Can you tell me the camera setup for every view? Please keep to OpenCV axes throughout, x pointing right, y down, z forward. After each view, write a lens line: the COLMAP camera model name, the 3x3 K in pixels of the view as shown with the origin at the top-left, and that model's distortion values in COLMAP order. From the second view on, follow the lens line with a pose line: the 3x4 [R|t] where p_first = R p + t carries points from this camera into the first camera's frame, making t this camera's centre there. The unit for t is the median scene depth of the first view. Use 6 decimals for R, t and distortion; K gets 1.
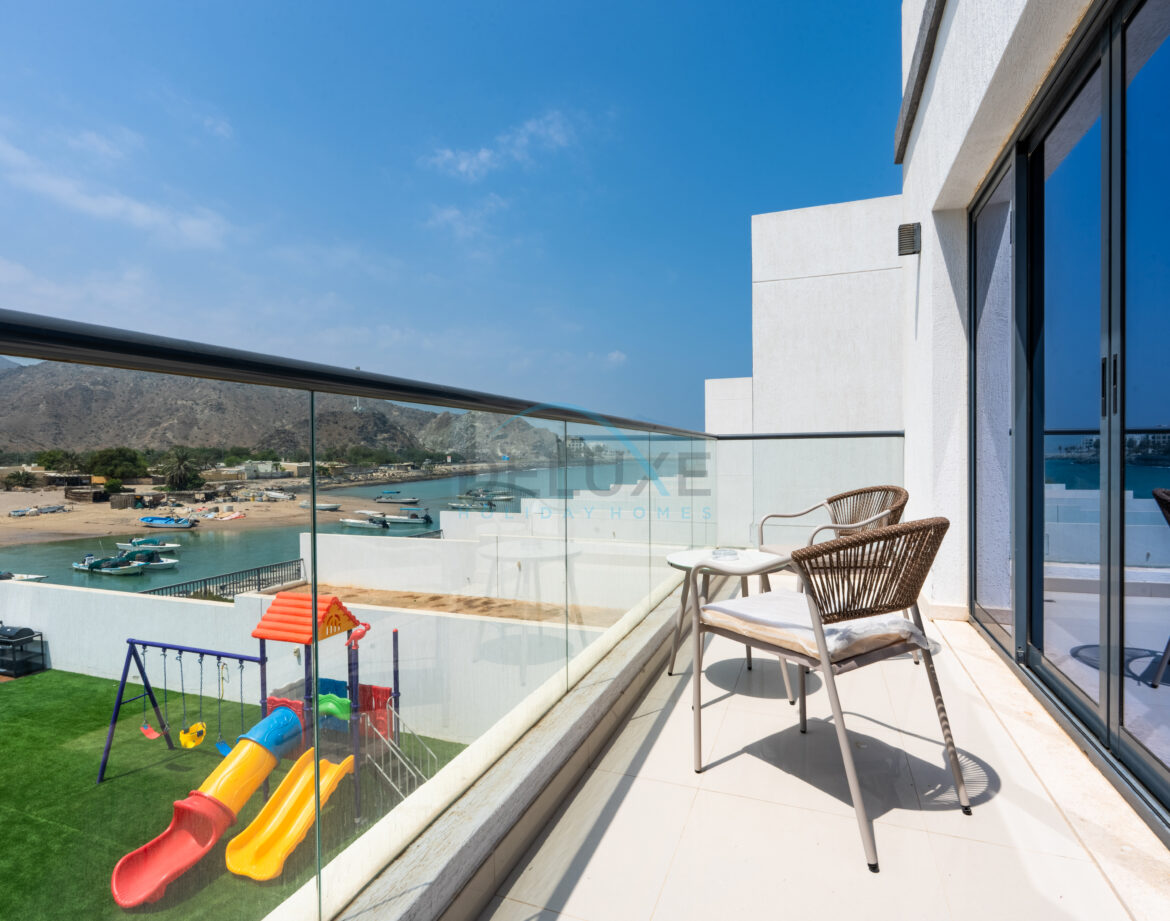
lens RADIAL K [[620.2, 0, 579.3], [0, 620.2, 463.4], [0, 0, 1]] dist [-0.002418, 0.000771]
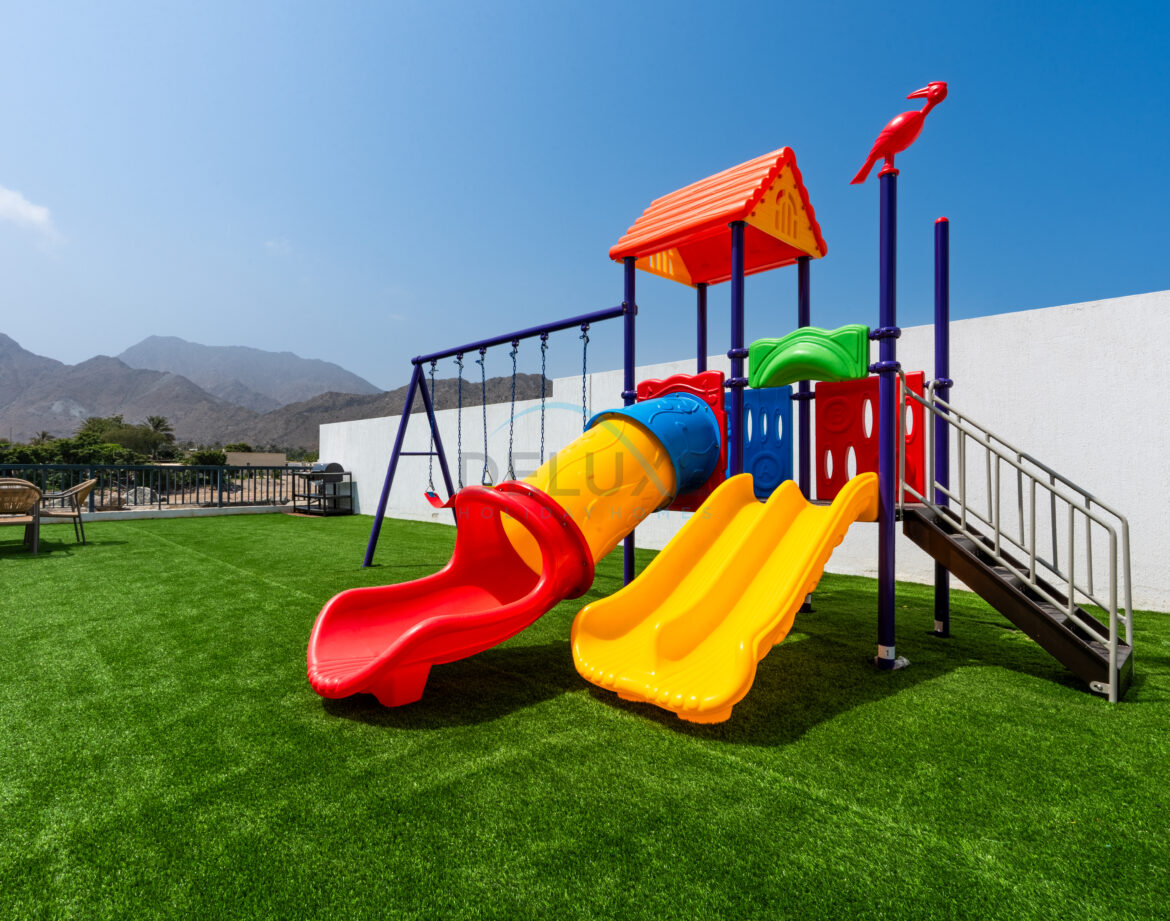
lens RADIAL K [[620.2, 0, 578.2], [0, 620.2, 461.0], [0, 0, 1]] dist [-0.002418, 0.000771]
pose [[0.908510, 0.013004, -0.417661, -0.212245], [-0.023752, 0.999507, -0.020546, 0.271483], [0.417188, 0.028587, 0.908371, 0.340949]]
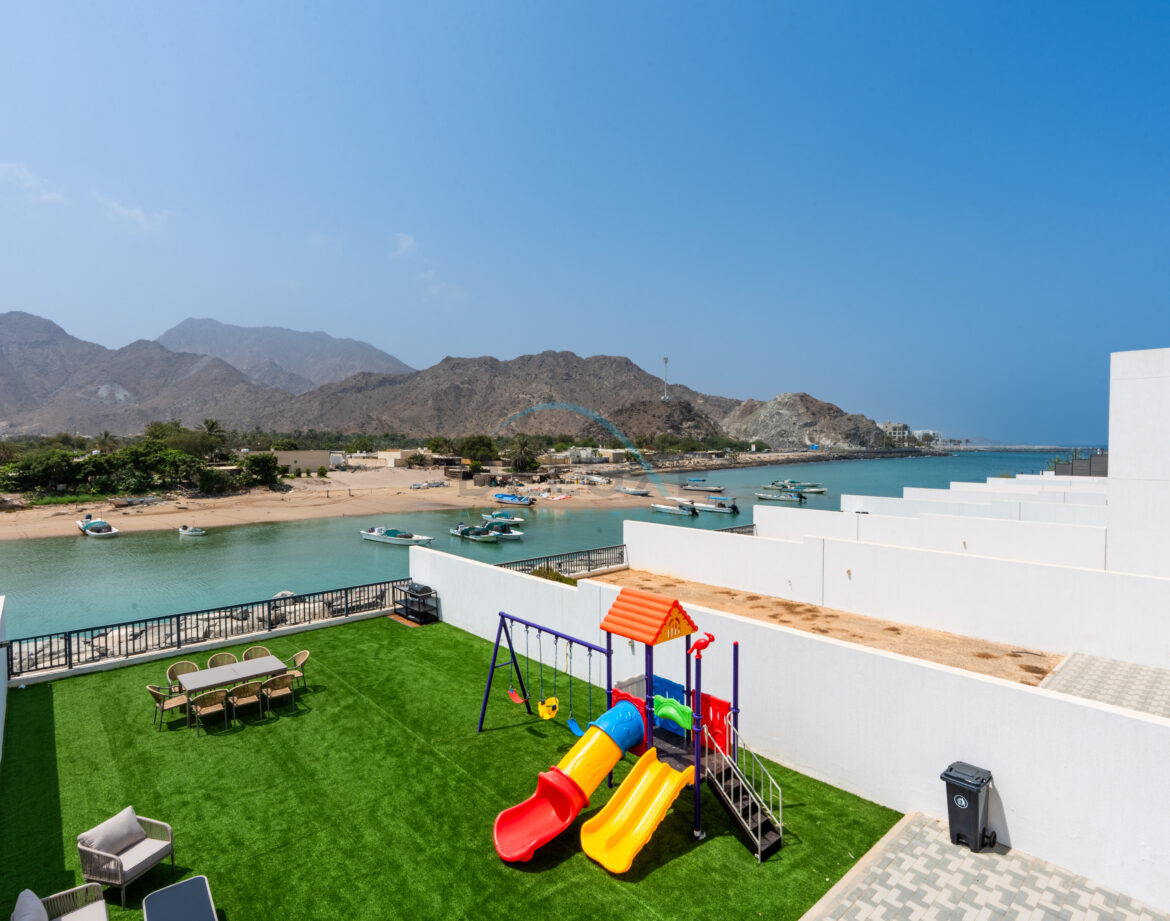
lens RADIAL K [[620.2, 0, 582.4], [0, 620.2, 462.6], [0, 0, 1]] dist [-0.002418, 0.000771]
pose [[0.890359, 0.022511, -0.454702, -0.050040], [-0.013883, 0.999655, 0.022305, -0.015549], [0.455047, -0.013547, 0.890364, 0.031544]]
